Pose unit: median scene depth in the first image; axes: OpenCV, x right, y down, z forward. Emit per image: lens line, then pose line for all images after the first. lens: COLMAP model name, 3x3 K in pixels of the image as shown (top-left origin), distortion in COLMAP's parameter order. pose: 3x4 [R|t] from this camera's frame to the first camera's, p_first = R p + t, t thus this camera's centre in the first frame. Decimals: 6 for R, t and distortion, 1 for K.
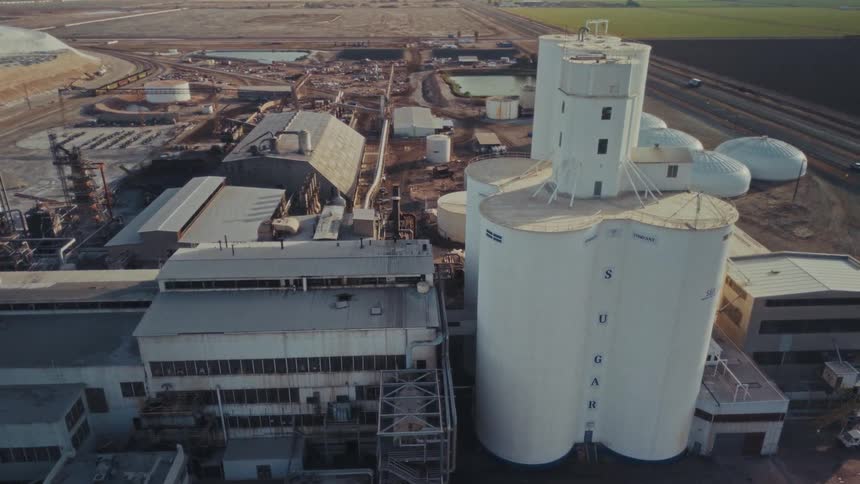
lens RADIAL K [[619.1, 0, 430.0], [0, 619.1, 242.0], [0, 0, 1]] dist [0.001952, -0.006918]
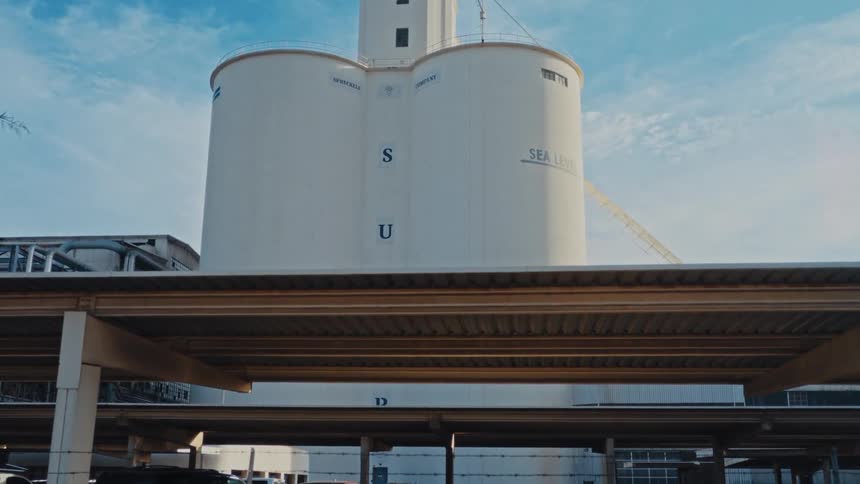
lens RADIAL K [[606.6, 0, 430.0], [0, 606.6, 242.0], [0, 0, 1]] dist [0.066049, -0.094549]
pose [[0.990942, -0.018693, -0.132981, 0.247234], [-0.056841, 0.838794, -0.541474, 0.281799], [0.121665, 0.544129, 0.830134, 0.309805]]
